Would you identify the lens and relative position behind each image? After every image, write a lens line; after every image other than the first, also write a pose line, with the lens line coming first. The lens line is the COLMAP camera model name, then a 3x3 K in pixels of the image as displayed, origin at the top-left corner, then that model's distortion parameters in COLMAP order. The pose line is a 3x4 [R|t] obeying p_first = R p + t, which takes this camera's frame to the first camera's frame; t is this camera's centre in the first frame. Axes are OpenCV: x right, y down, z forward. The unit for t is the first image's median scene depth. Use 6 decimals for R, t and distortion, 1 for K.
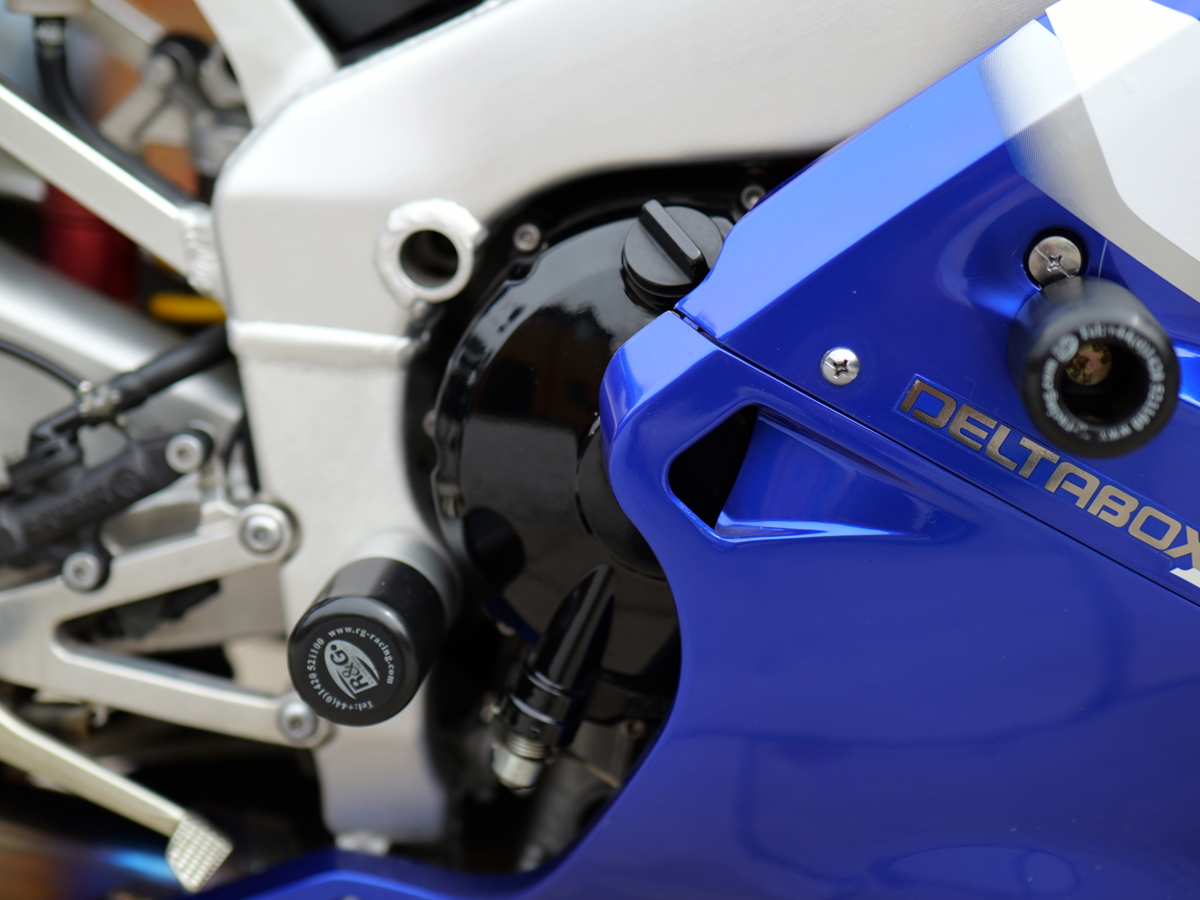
lens RADIAL K [[2230.4, 0, 598.4], [0, 2230.4, 433.6], [0, 0, 1]] dist [-0.016397, 0.170560]
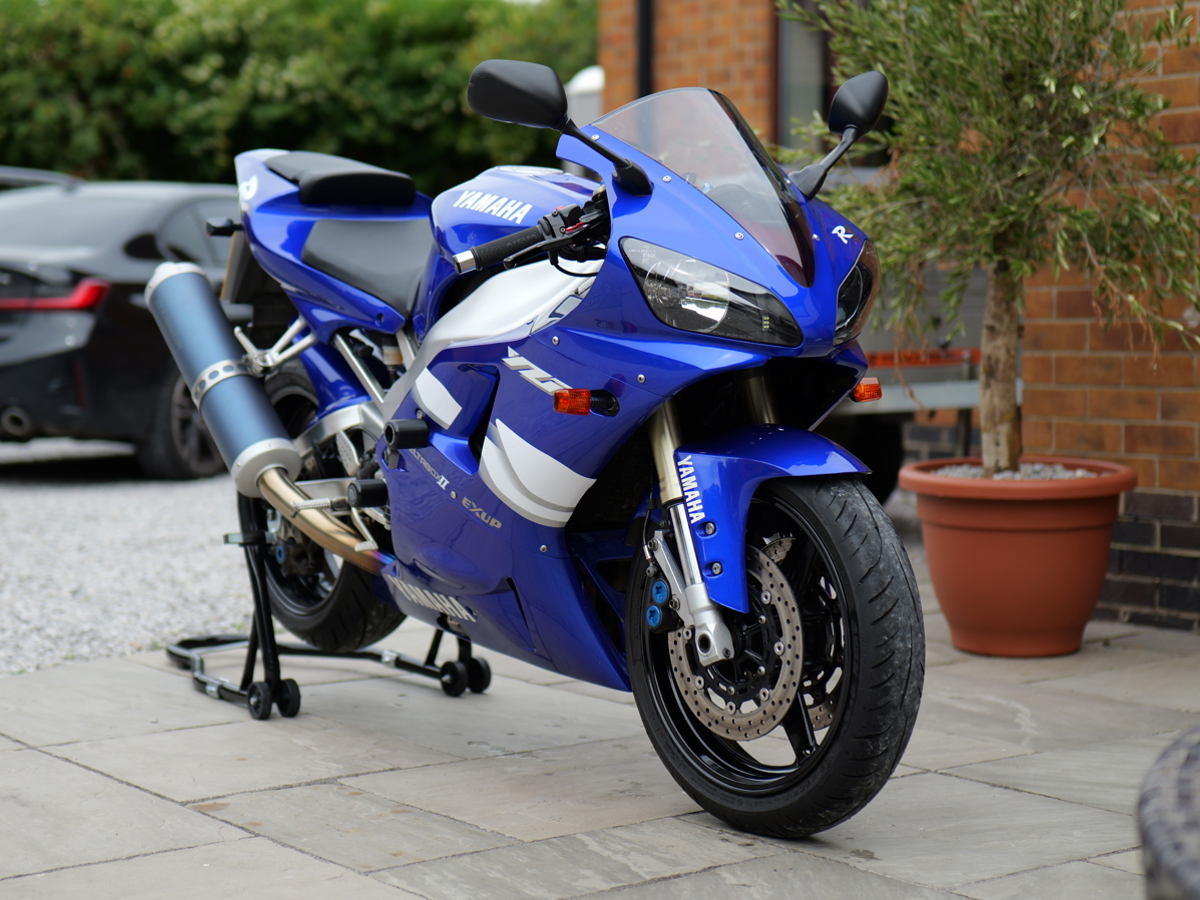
lens RADIAL K [[2230.4, 0, 598.4], [0, 2230.4, 433.6], [0, 0, 1]] dist [-0.016397, 0.170560]
pose [[0.624660, 0.043270, -0.779697, 3.696450], [-0.173066, 0.981305, -0.084194, 0.267615], [0.761478, 0.187531, 0.620471, -1.515956]]
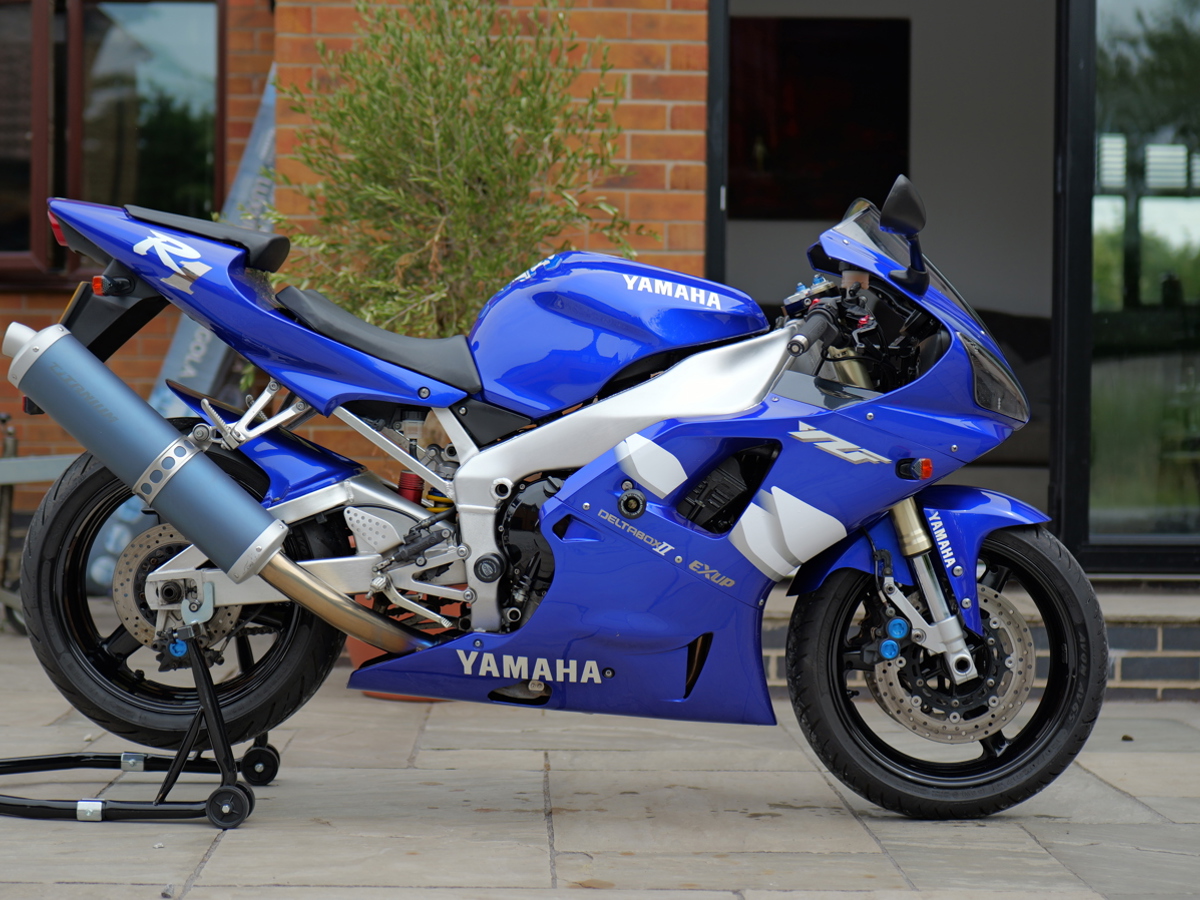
lens RADIAL K [[2230.4, 0, 598.4], [0, 2230.4, 433.6], [0, 0, 1]] dist [-0.016397, 0.170560]
pose [[0.998246, 0.015052, 0.057255, -0.139136], [-0.002757, 0.977909, -0.209012, 0.763820], [-0.059136, 0.208488, 0.976236, -3.519428]]
